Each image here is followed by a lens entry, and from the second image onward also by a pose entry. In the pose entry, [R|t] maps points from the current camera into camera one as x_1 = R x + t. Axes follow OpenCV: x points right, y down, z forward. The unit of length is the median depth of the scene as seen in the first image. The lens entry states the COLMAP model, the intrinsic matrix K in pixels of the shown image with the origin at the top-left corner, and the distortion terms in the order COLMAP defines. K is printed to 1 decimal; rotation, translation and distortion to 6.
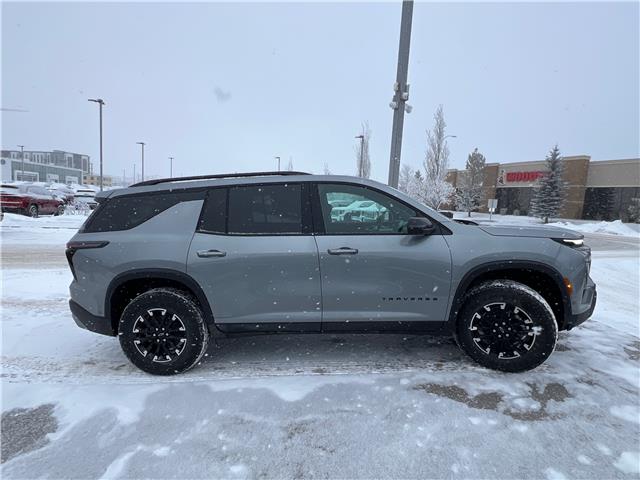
lens RADIAL K [[365.4, 0, 320.0], [0, 365.4, 240.0], [0, 0, 1]] dist [-0.000749, -0.001131]
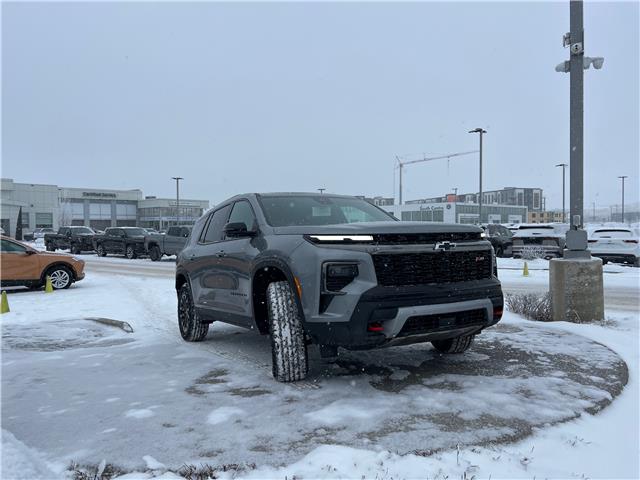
lens RADIAL K [[481.1, 0, 316.6], [0, 481.1, 237.5], [0, 0, 1]] dist [0.052487, -0.055424]
pose [[0.527348, -0.047329, -0.848330, 0.203137], [-0.051403, 0.994841, -0.087456, 0.012807], [0.848093, 0.089727, 0.522194, 0.050465]]
